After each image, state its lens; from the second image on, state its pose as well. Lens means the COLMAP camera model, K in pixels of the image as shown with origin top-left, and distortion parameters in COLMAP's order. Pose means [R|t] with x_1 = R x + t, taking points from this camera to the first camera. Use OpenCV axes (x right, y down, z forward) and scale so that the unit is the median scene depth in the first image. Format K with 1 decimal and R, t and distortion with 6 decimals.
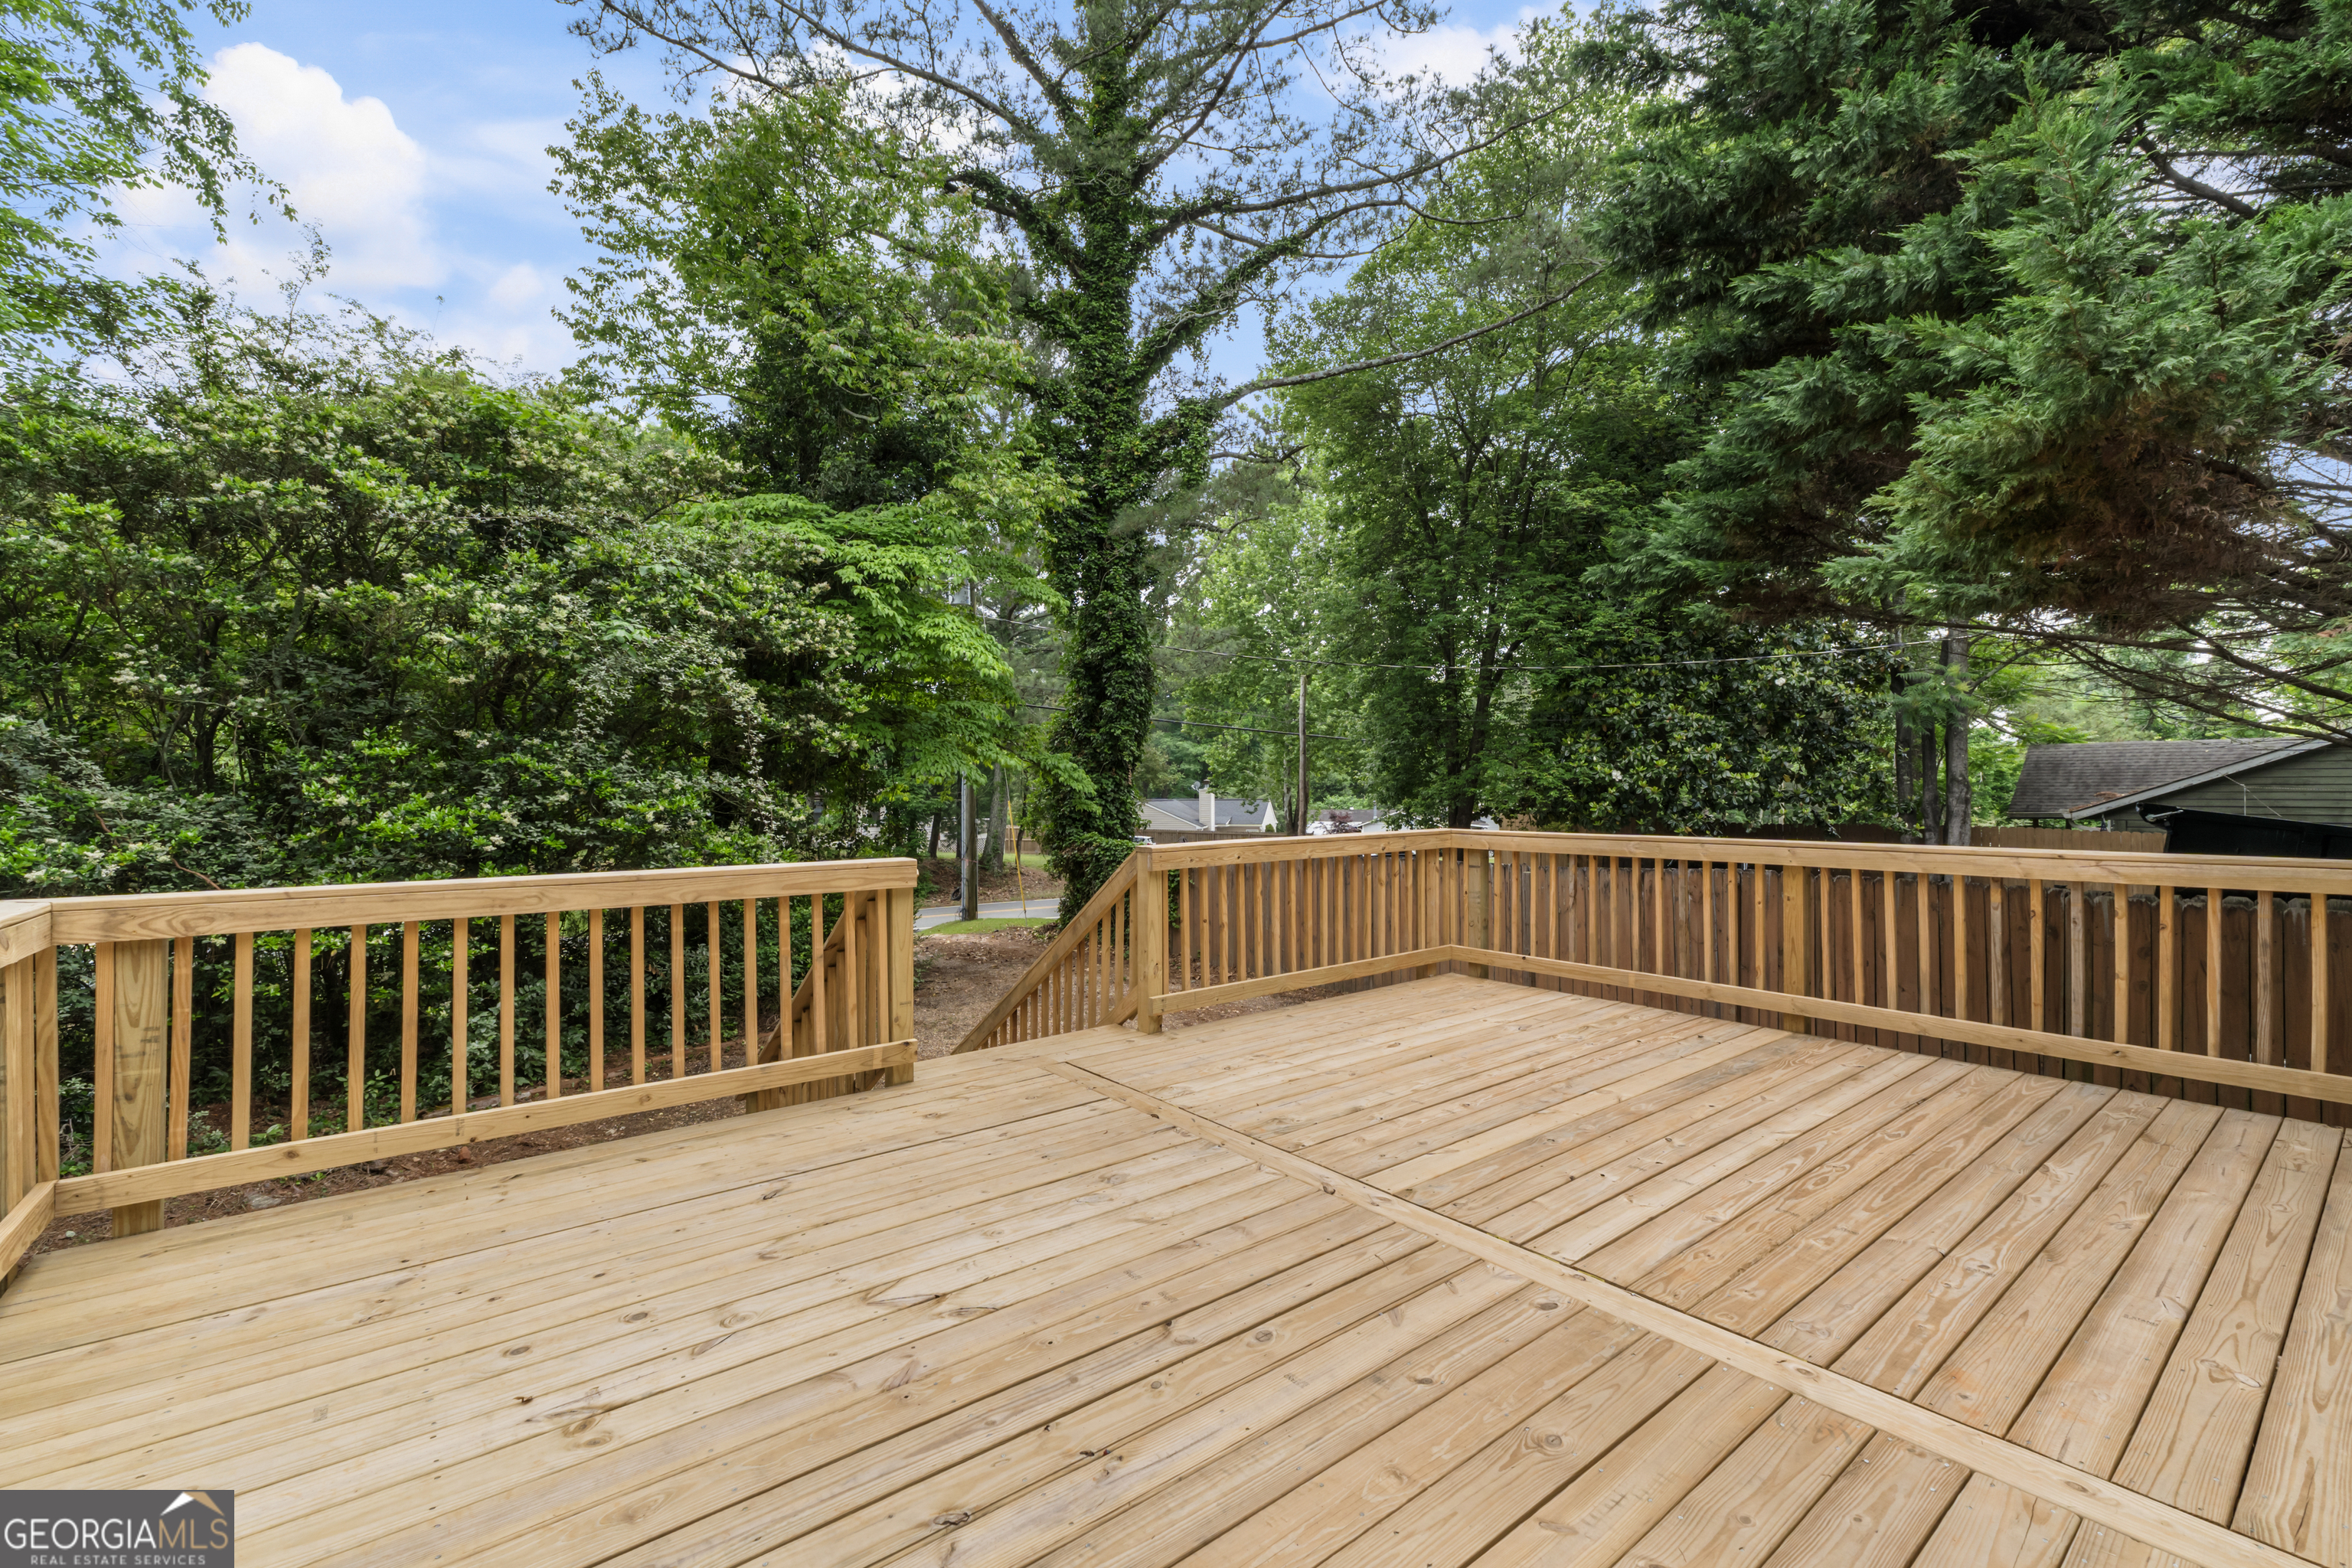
lens RADIAL K [[997.5, 0, 1173.6], [0, 997.5, 785.0], [0, 0, 1]] dist [0.003659, 0.001426]
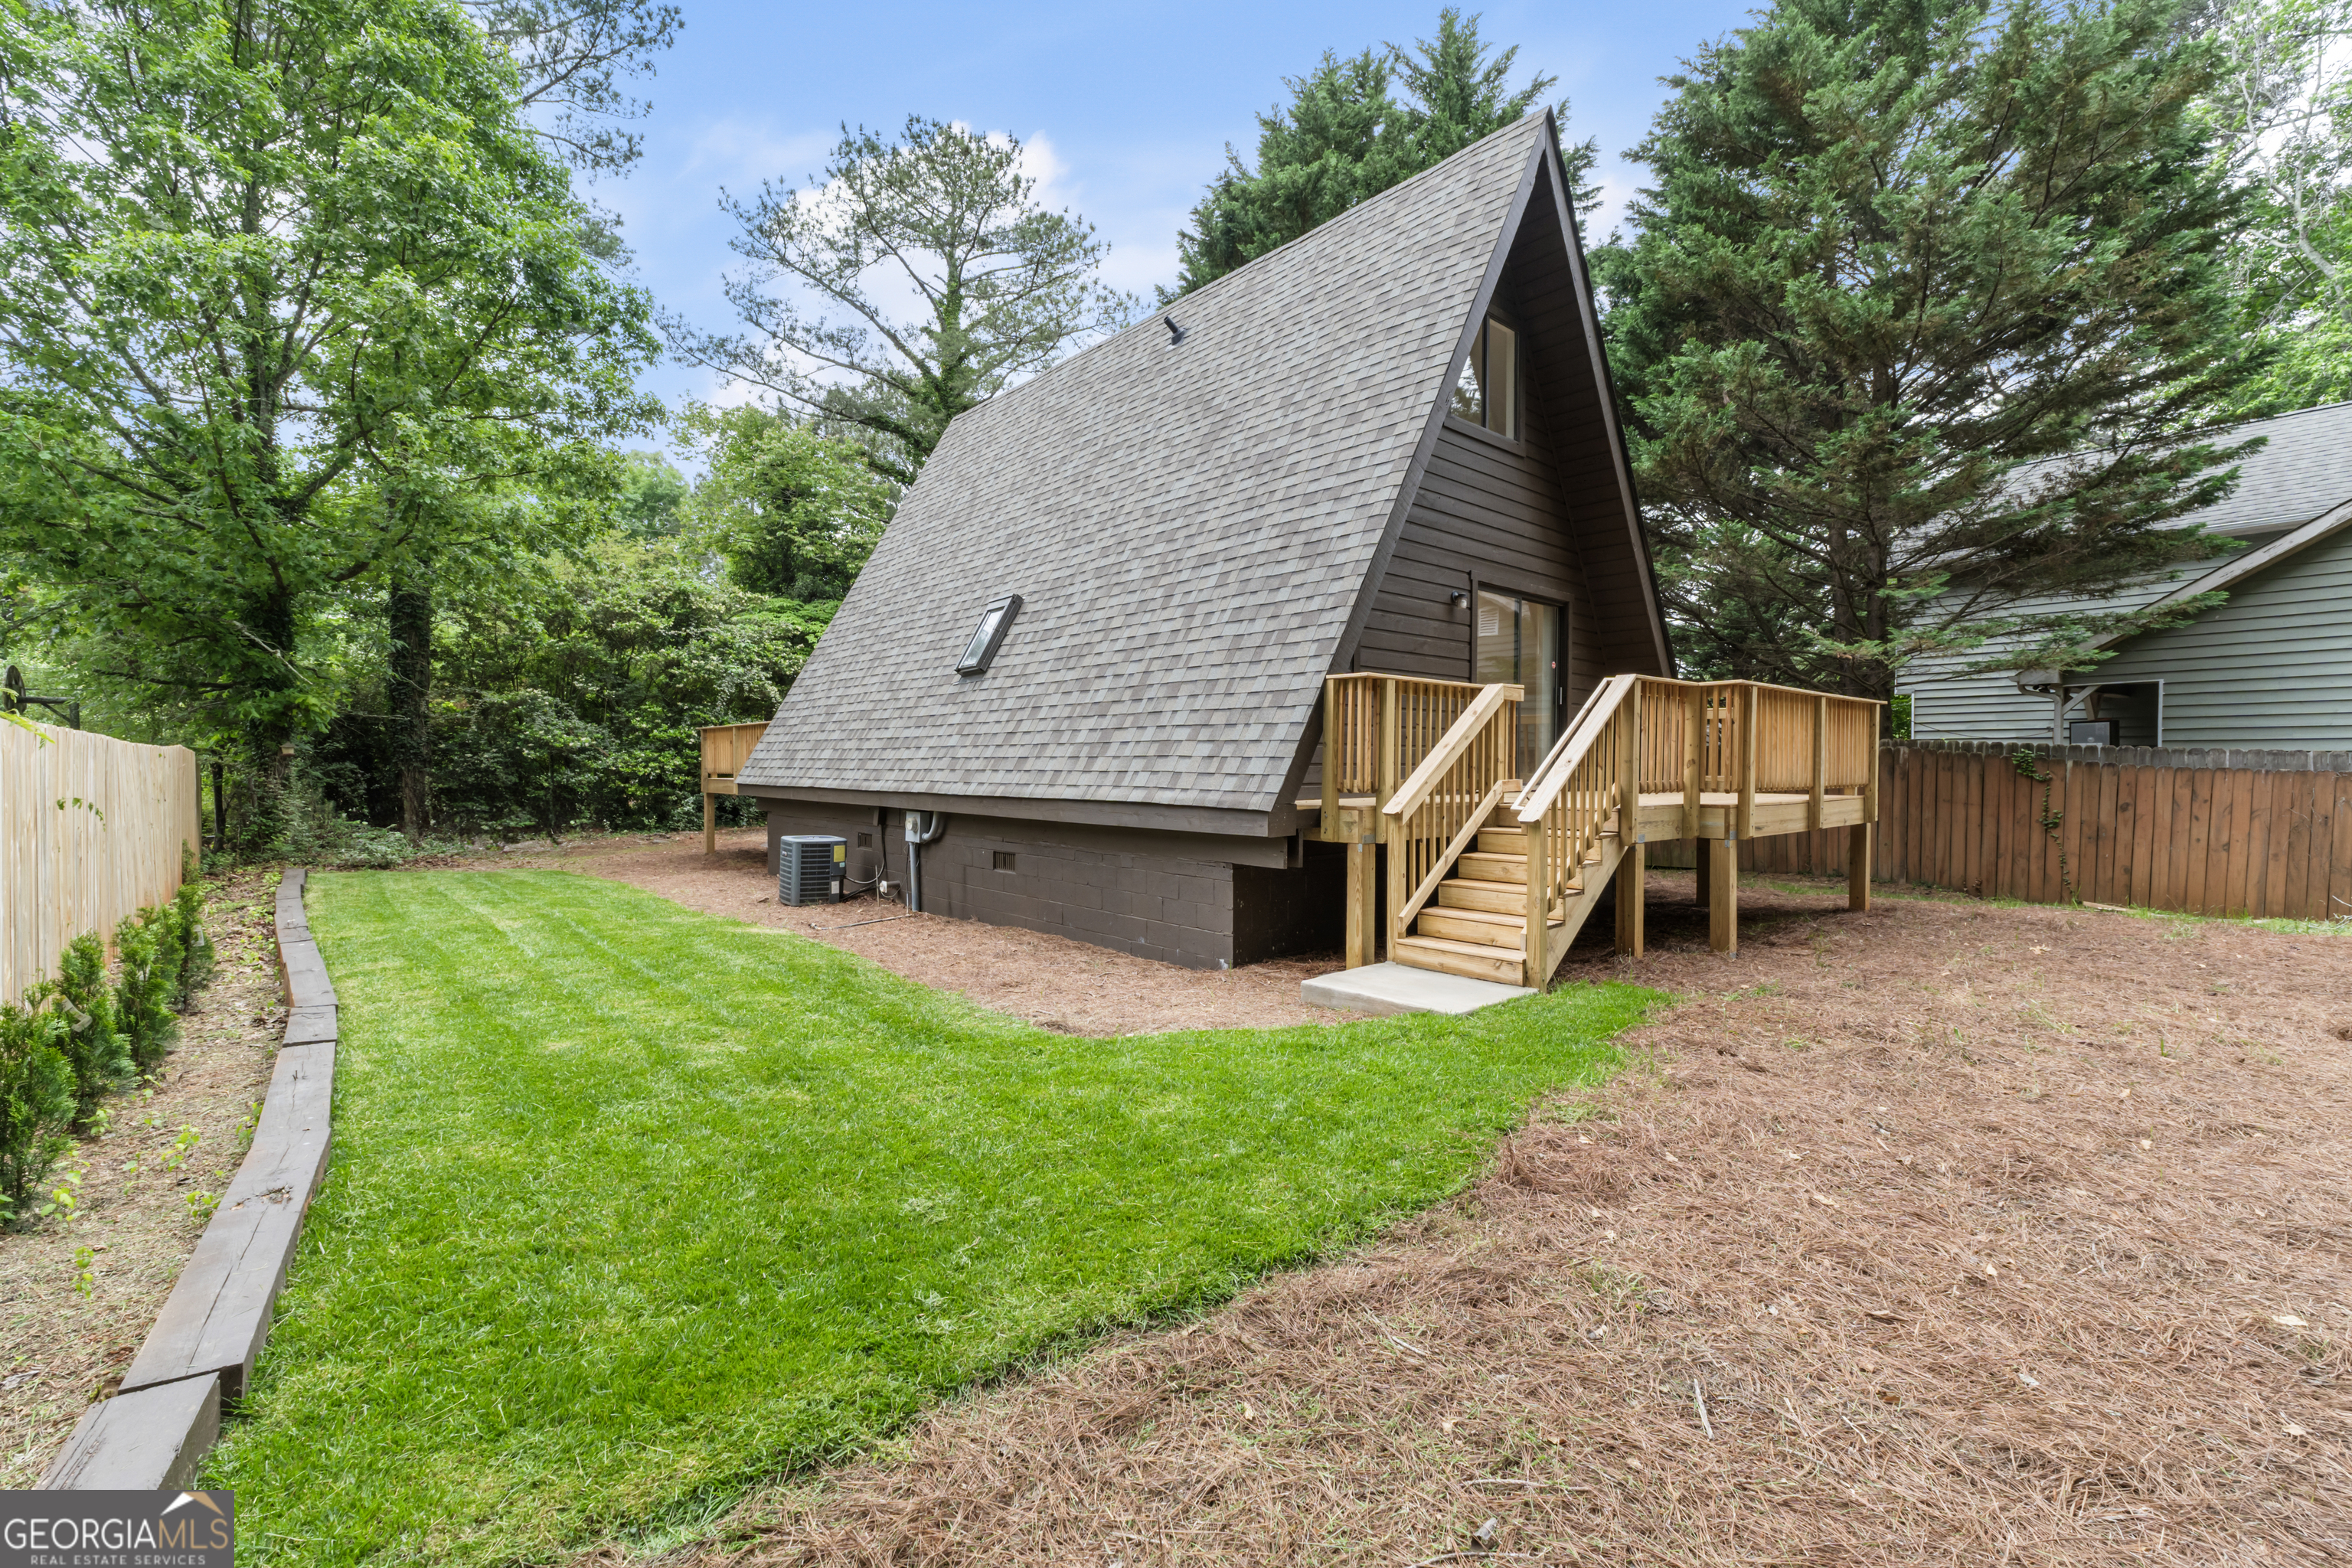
lens RADIAL K [[997.5, 0, 1178.5], [0, 997.5, 786.4], [0, 0, 1]] dist [0.003659, 0.001426]
pose [[0.997993, 0.009750, 0.062569, 0.508366], [-0.011231, 0.999664, 0.023349, 0.094987], [-0.062320, -0.024005, 0.997768, -1.809946]]
